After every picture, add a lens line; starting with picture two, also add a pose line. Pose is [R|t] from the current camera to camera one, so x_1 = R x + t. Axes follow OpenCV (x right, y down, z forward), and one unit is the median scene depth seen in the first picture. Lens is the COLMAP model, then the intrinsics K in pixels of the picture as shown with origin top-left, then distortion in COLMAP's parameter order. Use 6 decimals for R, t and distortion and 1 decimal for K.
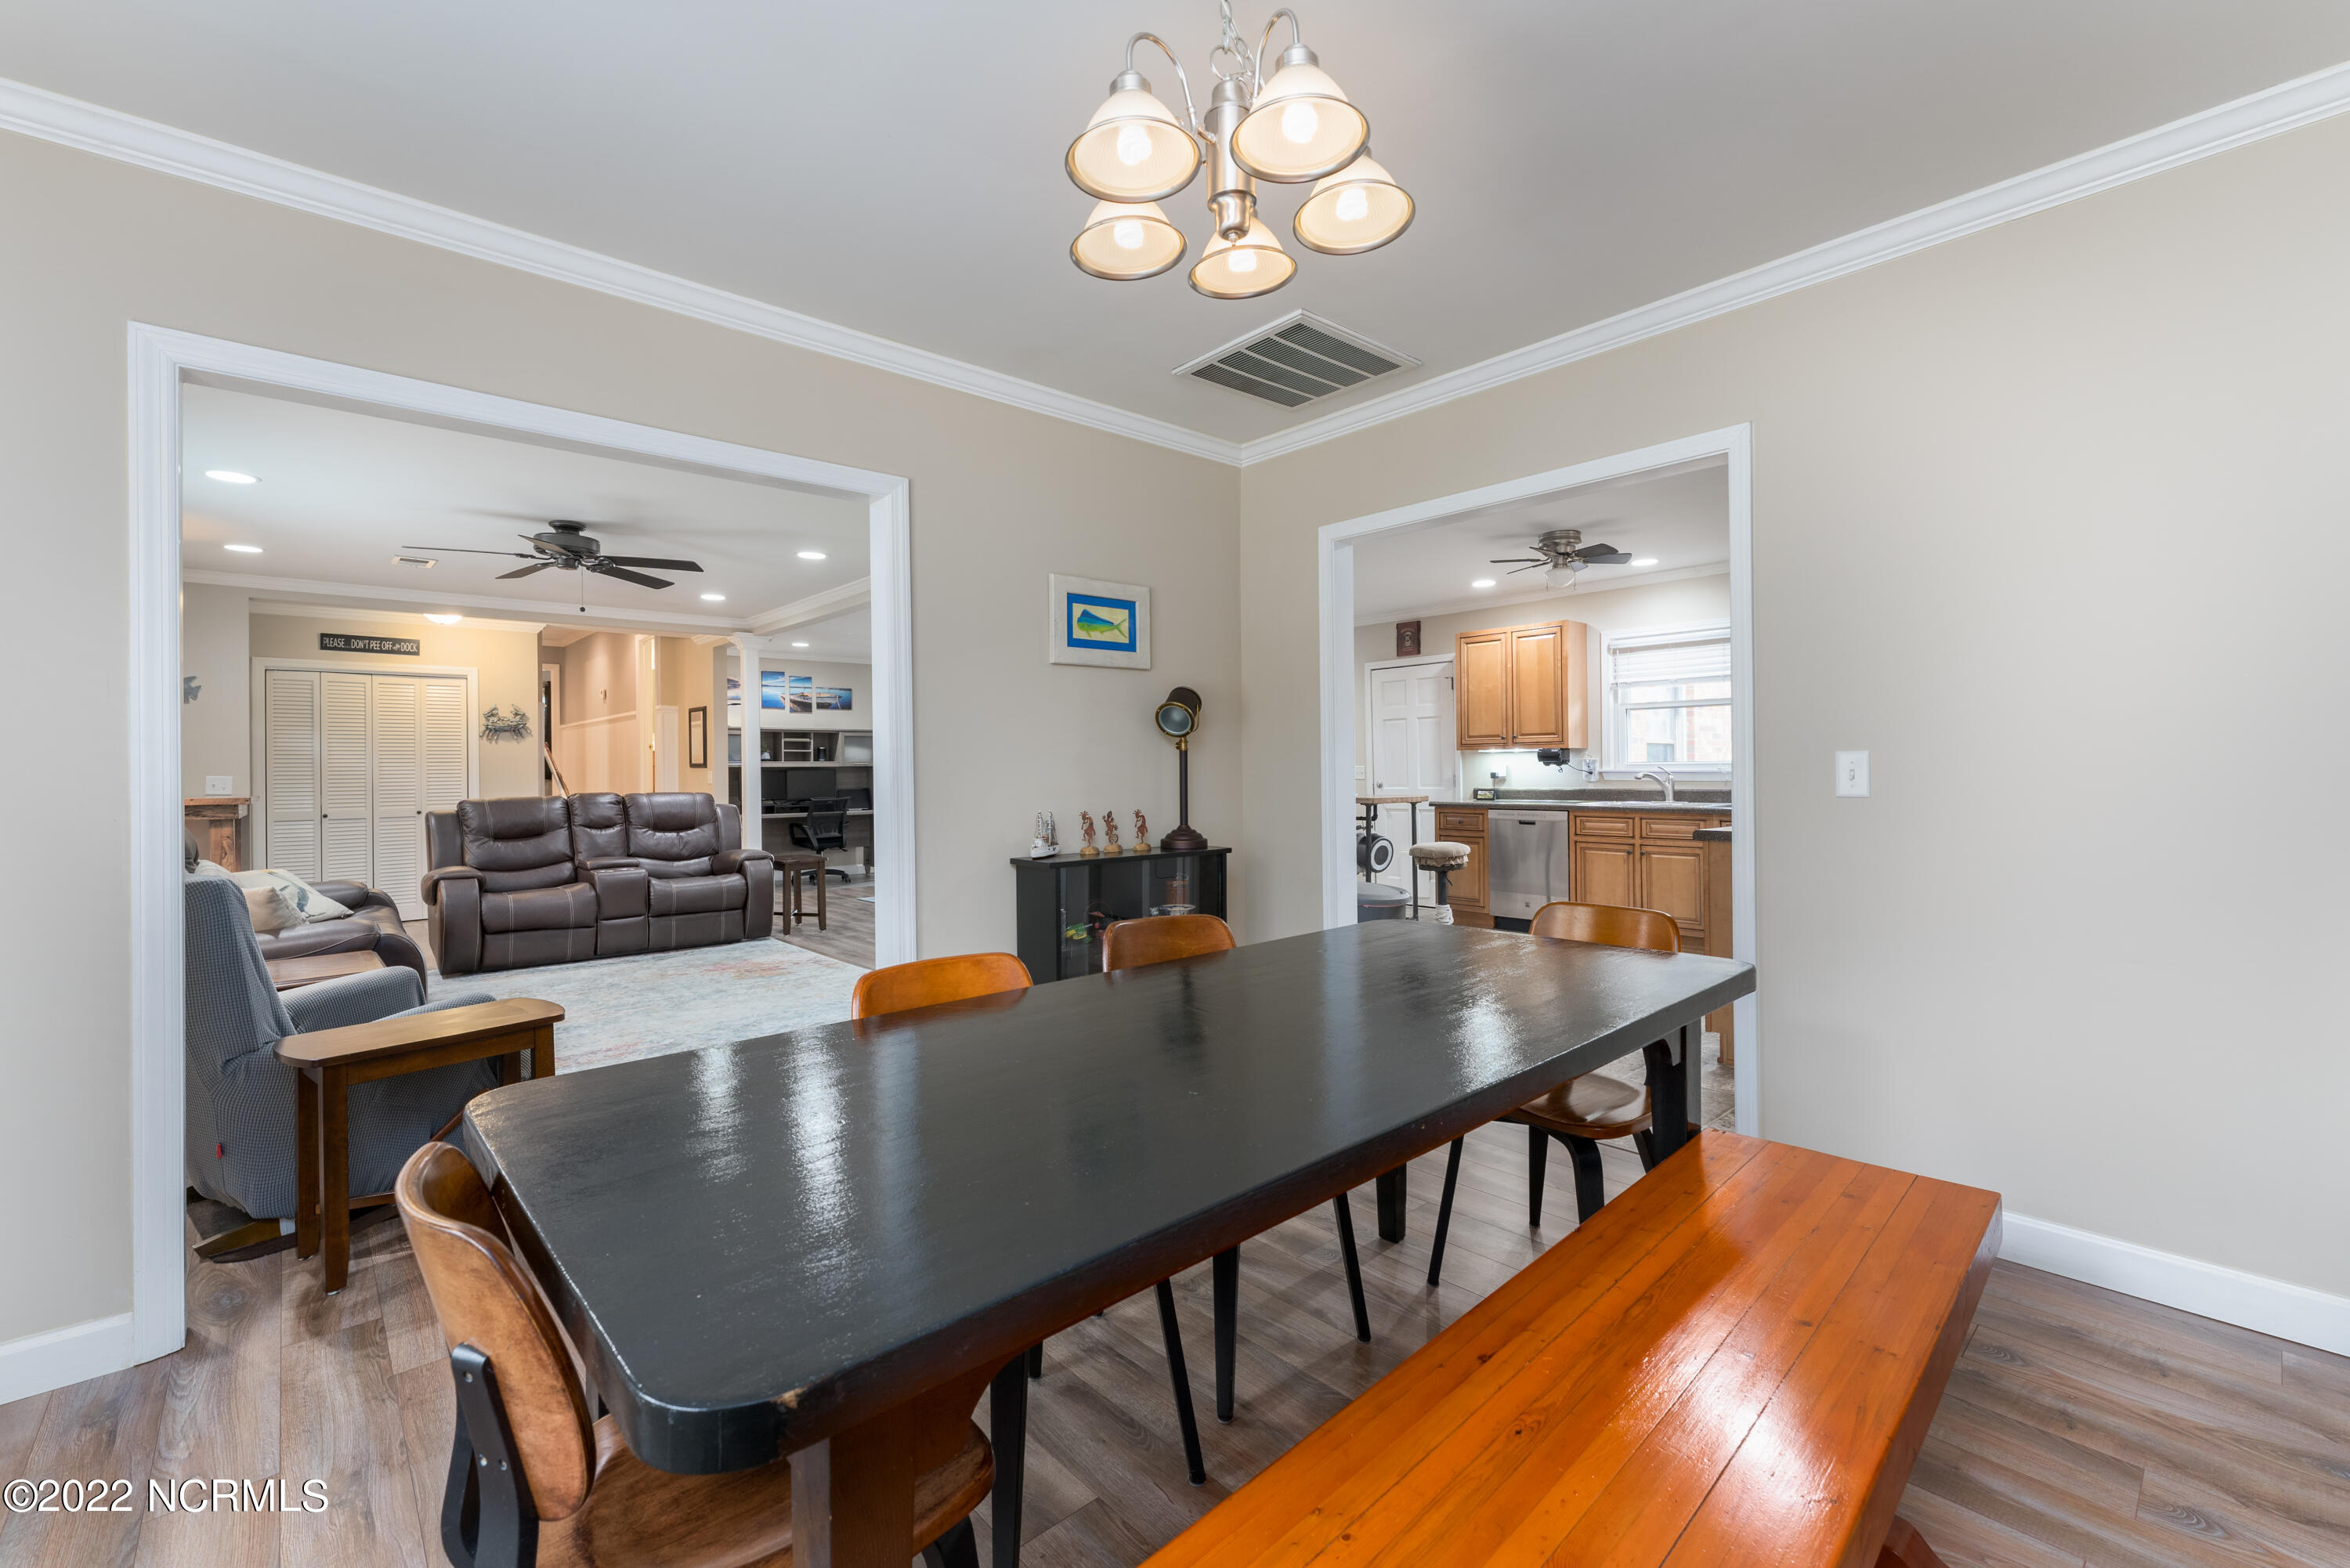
lens RADIAL K [[982.6, 0, 1217.4], [0, 982.6, 746.7], [0, 0, 1]] dist [0.001215, -0.000227]
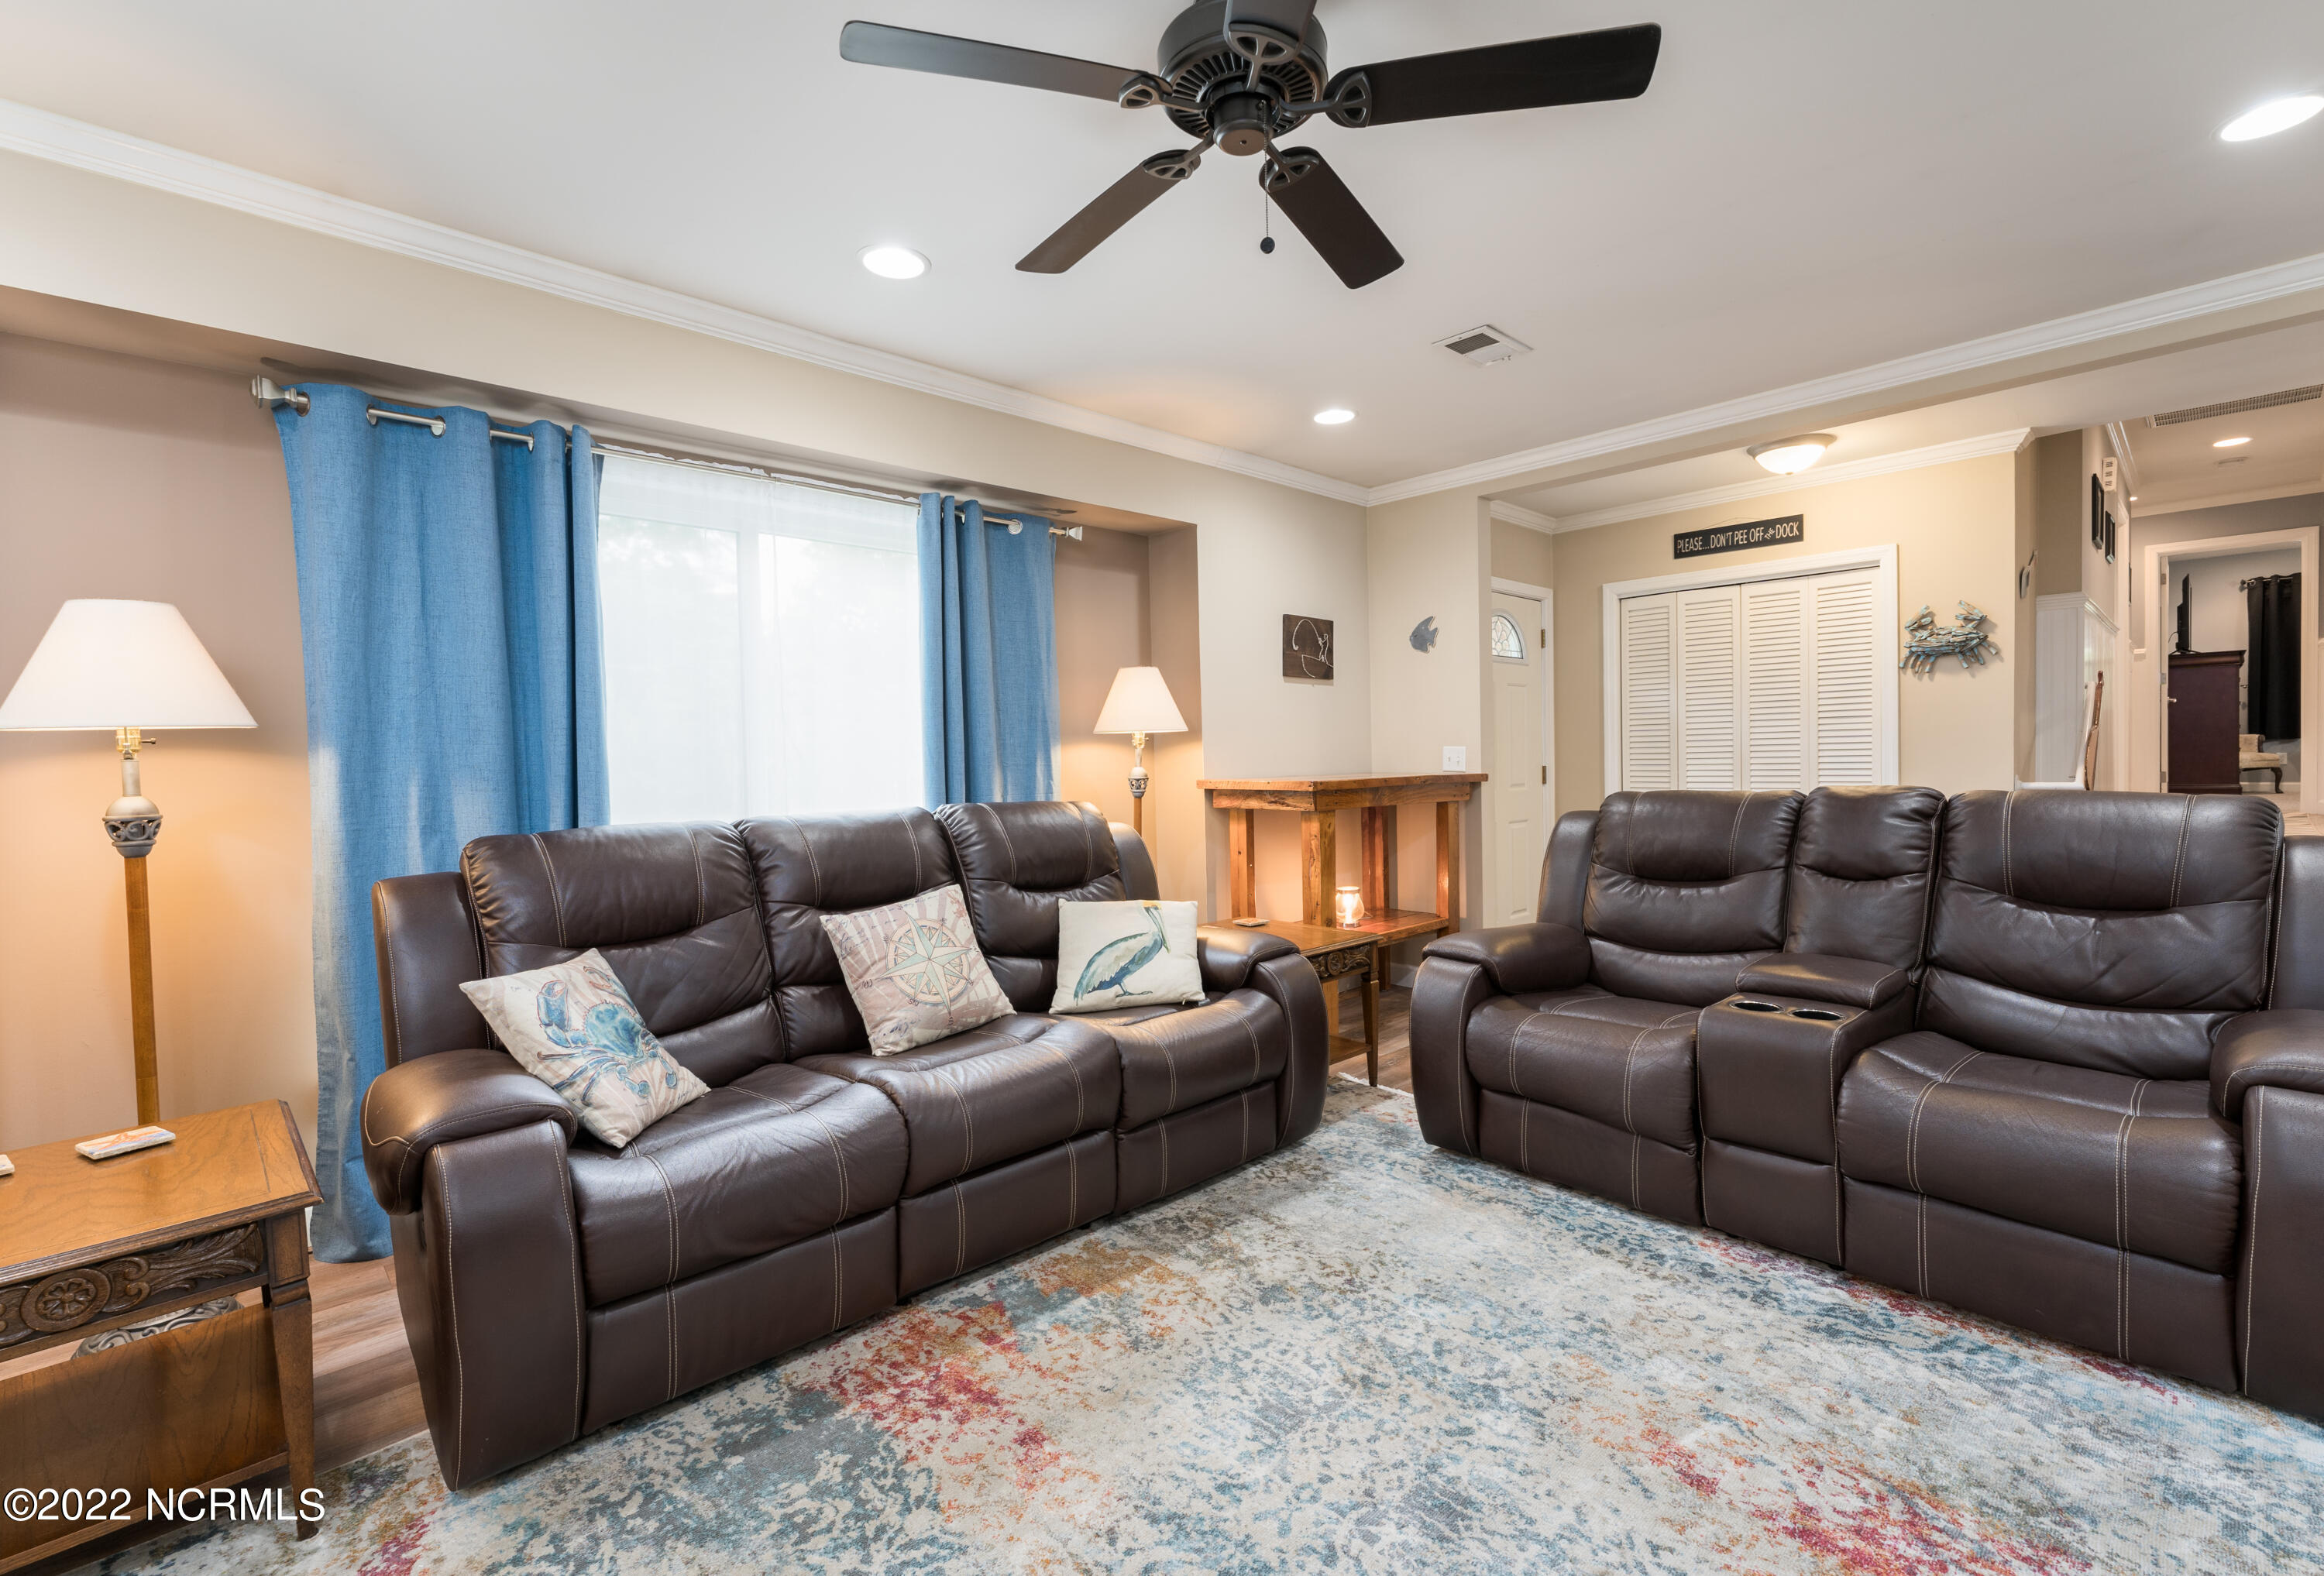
lens RADIAL K [[1001.0, 0, 1191.3], [0, 1001.0, 783.9], [0, 0, 1]] dist [0.004783, -0.000940]
pose [[0.014165, 0.042315, -0.999004, -0.151556], [0.042043, 0.998195, 0.042877, 0.010866], [0.999015, -0.042608, 0.012361, 0.474236]]
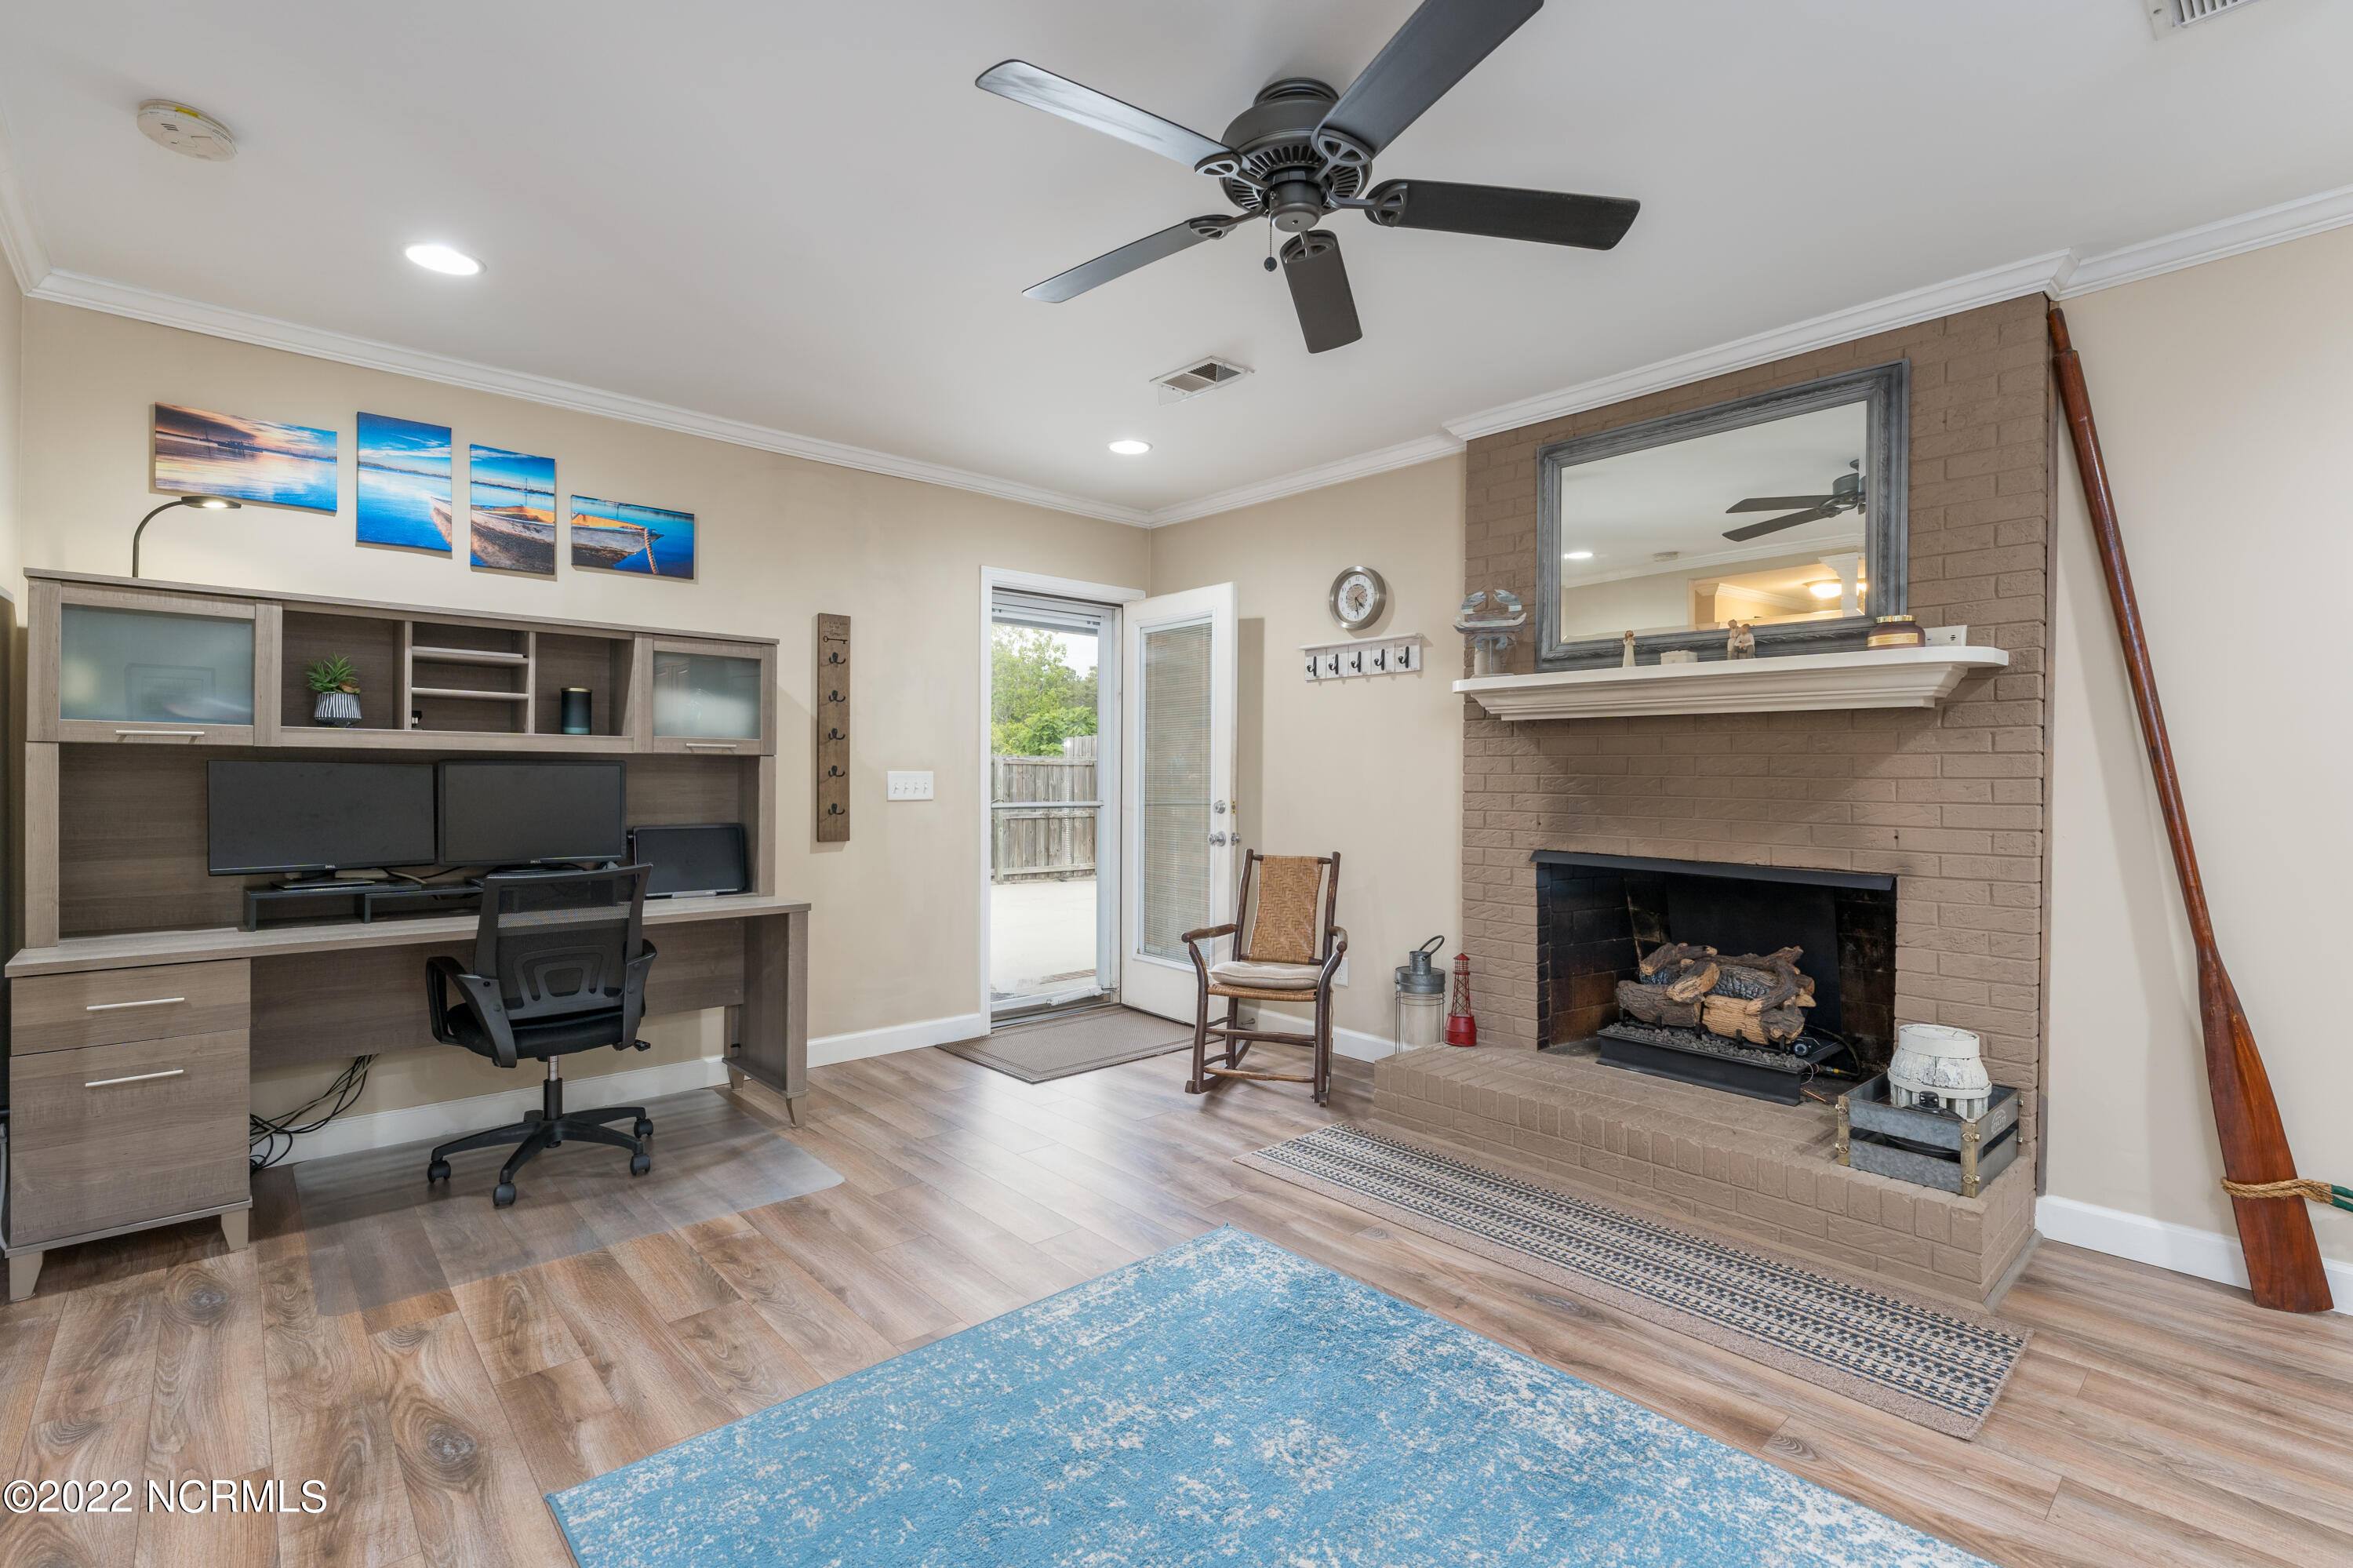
lens RADIAL K [[1065.7, 0, 1173.9], [0, 1065.7, 776.6], [0, 0, 1]] dist [0.000622, 0.000546]
pose [[0.999314, 0.016419, -0.033188, -0.221327], [-0.015686, 0.999630, 0.022216, 0.018412], [0.033540, -0.021680, 0.999202, 0.716931]]
